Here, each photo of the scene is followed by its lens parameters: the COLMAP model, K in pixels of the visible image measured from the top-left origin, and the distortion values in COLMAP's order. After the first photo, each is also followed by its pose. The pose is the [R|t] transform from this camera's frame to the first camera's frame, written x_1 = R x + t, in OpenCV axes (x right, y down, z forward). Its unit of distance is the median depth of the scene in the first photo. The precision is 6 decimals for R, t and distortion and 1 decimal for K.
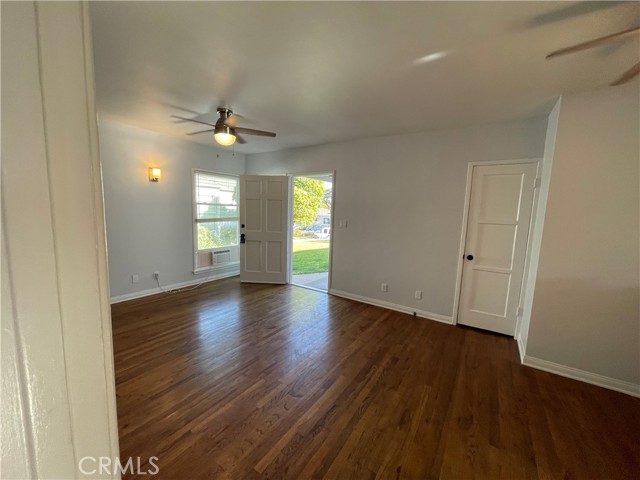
lens RADIAL K [[256.8, 0, 319.6], [0, 256.8, 241.5], [0, 0, 1]] dist [-0.004213, -0.000710]
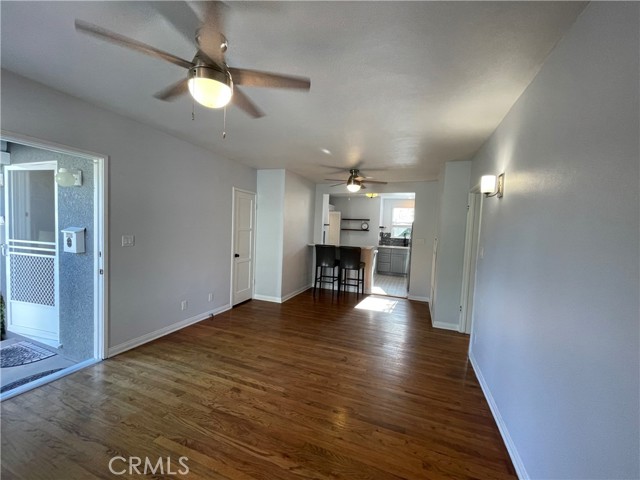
lens RADIAL K [[256.8, 0, 318.6], [0, 256.8, 241.8], [0, 0, 1]] dist [-0.004213, -0.000710]
pose [[-0.229125, -0.095994, 0.968652, -0.850820], [0.061430, 0.991716, 0.112811, -0.138645], [-0.971457, 0.085352, -0.221330, 0.855946]]
